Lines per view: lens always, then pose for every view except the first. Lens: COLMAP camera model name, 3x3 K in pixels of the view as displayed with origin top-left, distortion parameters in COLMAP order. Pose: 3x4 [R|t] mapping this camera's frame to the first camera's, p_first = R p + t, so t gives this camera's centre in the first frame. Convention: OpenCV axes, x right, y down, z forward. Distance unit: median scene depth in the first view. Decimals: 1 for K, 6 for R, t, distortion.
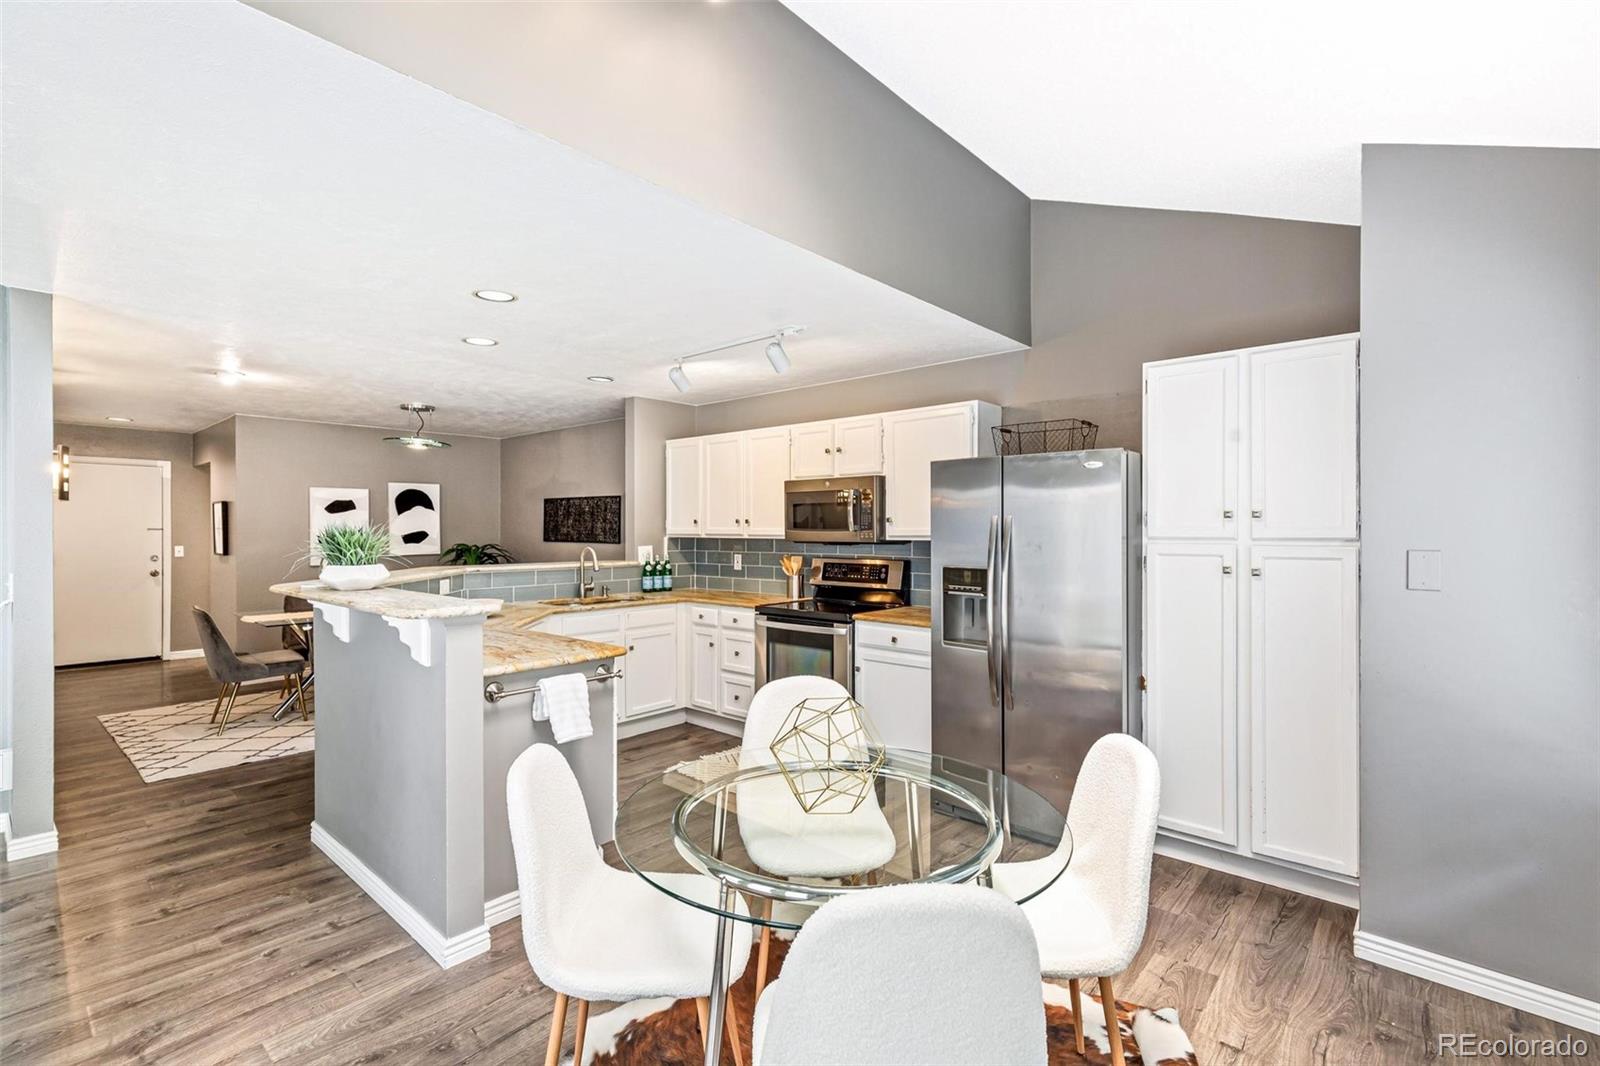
lens RADIAL K [[729.3, 0, 803.6], [0, 729.3, 537.3], [0, 0, 1]] dist [0.002622, 0.000215]
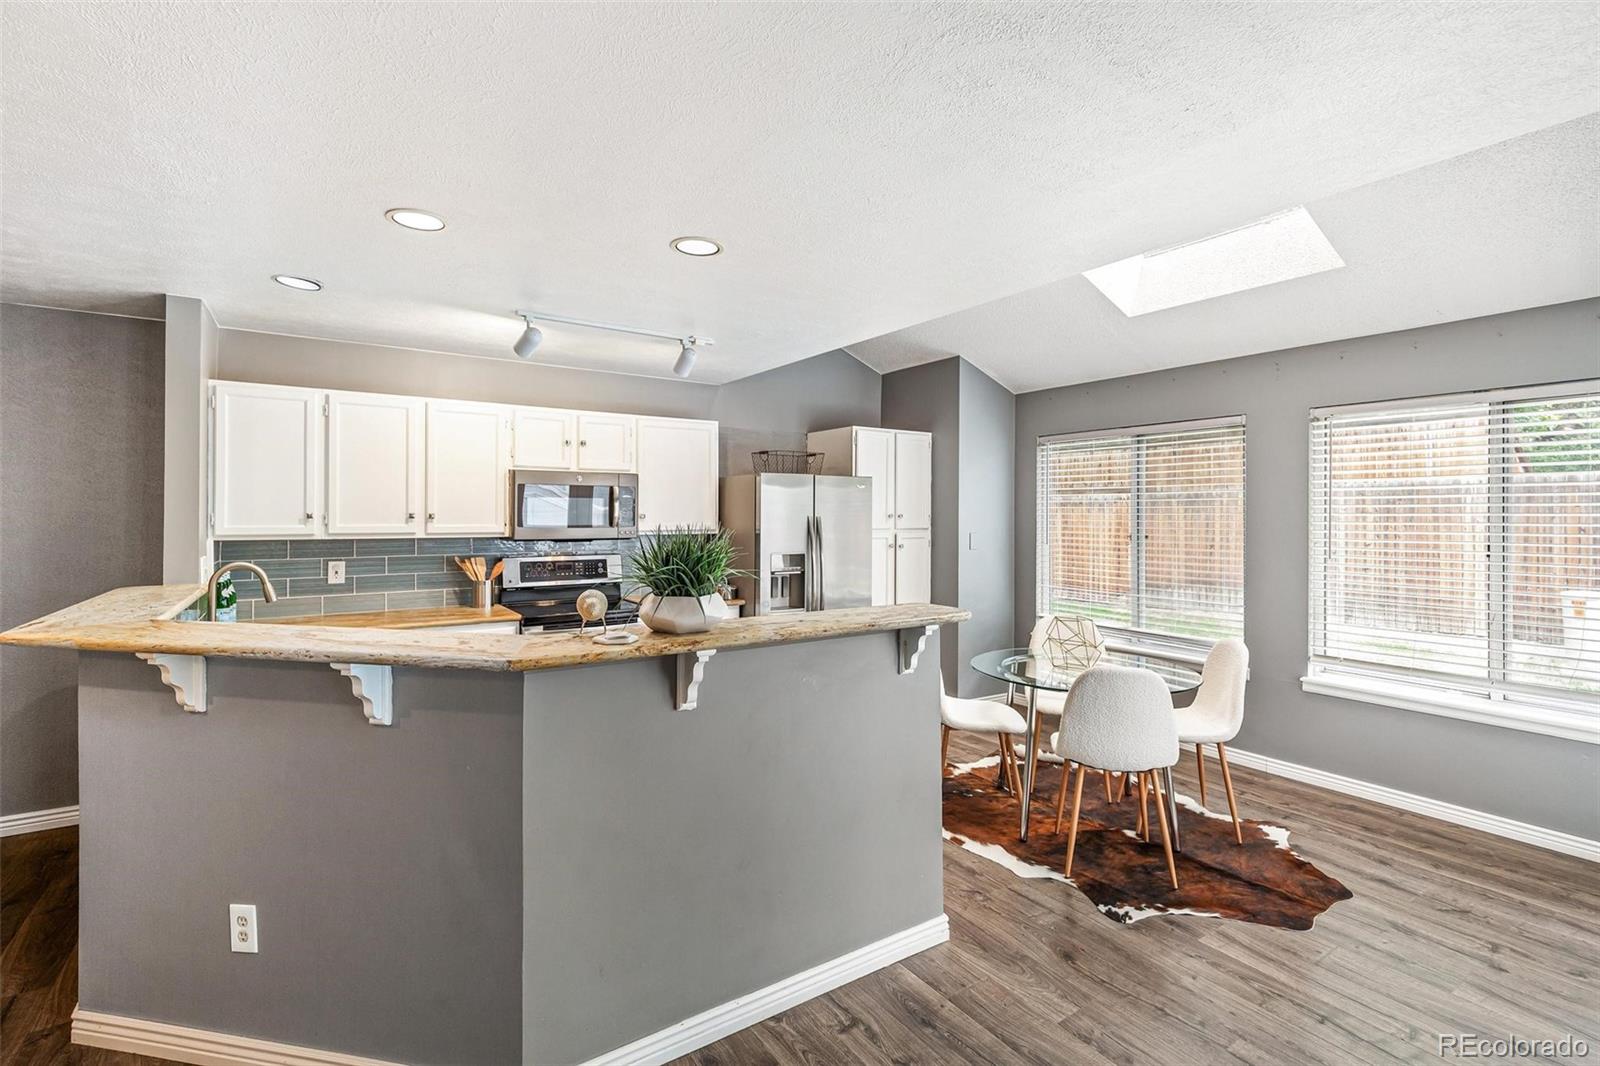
lens RADIAL K [[733.3, 0, 795.6], [0, 733.3, 516.4], [0, 0, 1]] dist [0.003414, -0.000013]
pose [[0.257256, -0.002972, 0.966339, -0.810799], [0.009082, 0.999959, 0.000658, -0.020832], [-0.966301, 0.008607, 0.257272, 0.472355]]
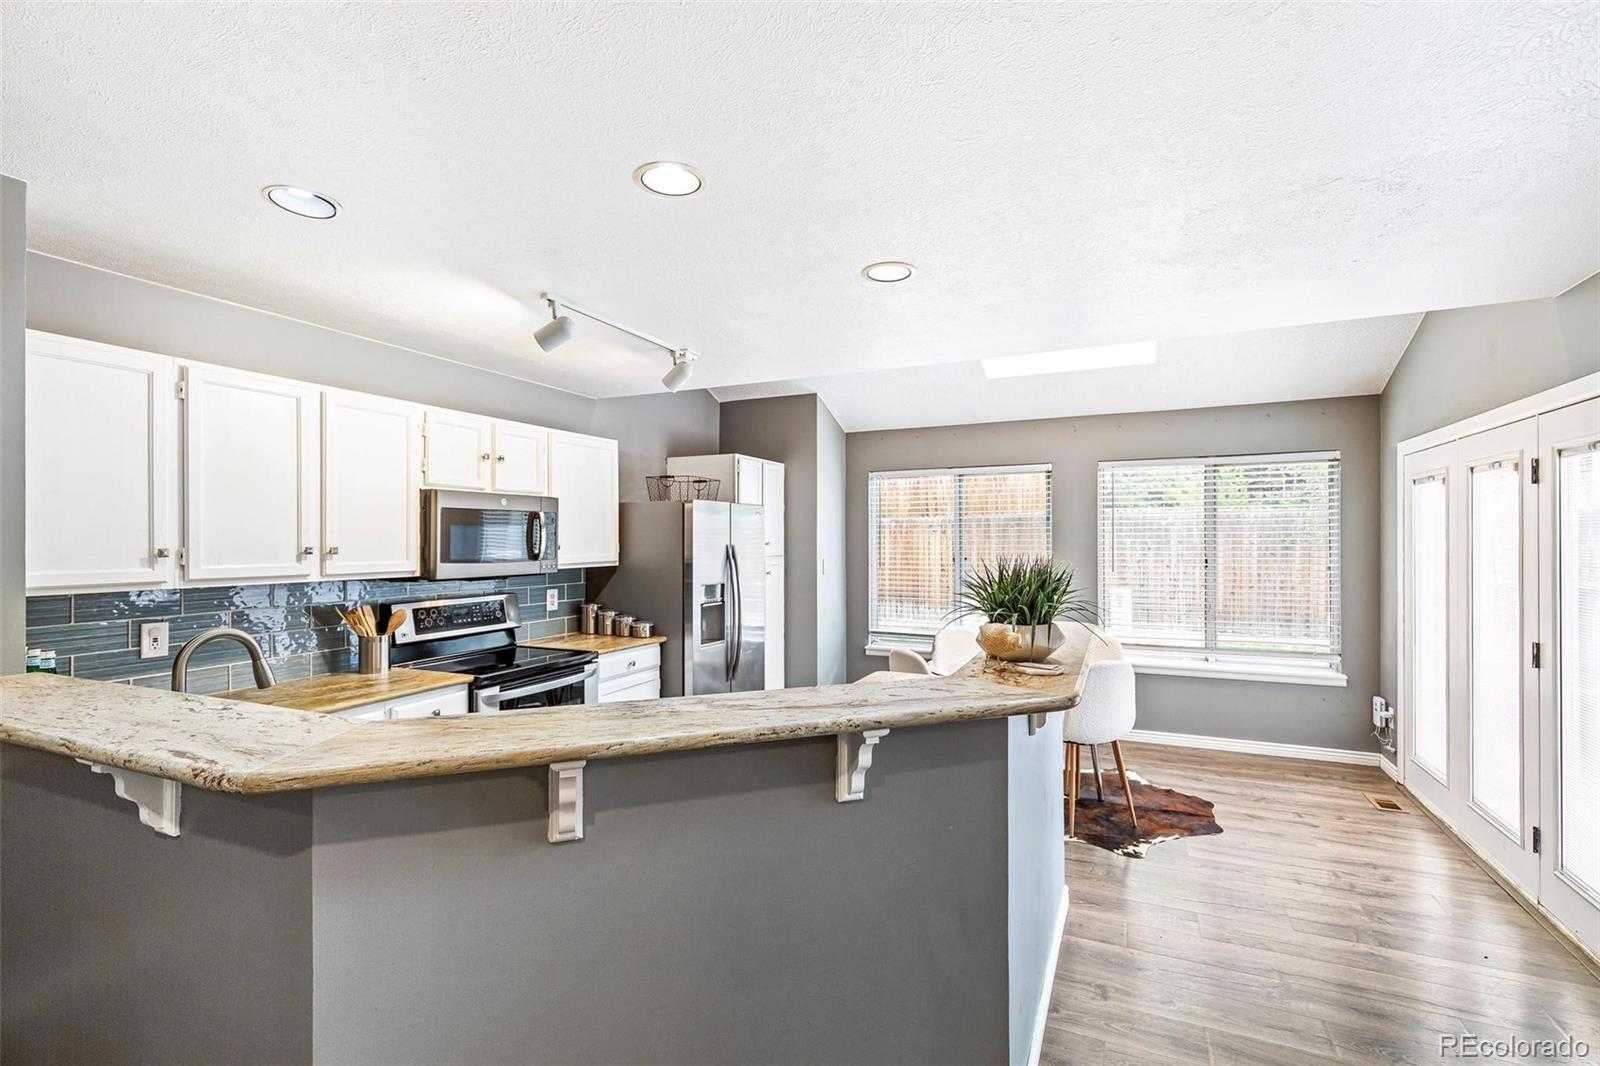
lens RADIAL K [[729.3, 0, 803.6], [0, 729.3, 537.3], [0, 0, 1]] dist [0.002622, 0.000215]
pose [[-0.297080, 0.005005, 0.954840, -0.793264], [0.017065, 0.999854, 0.000069, -0.028969], [-0.954700, 0.016315, -0.297122, 0.912814]]
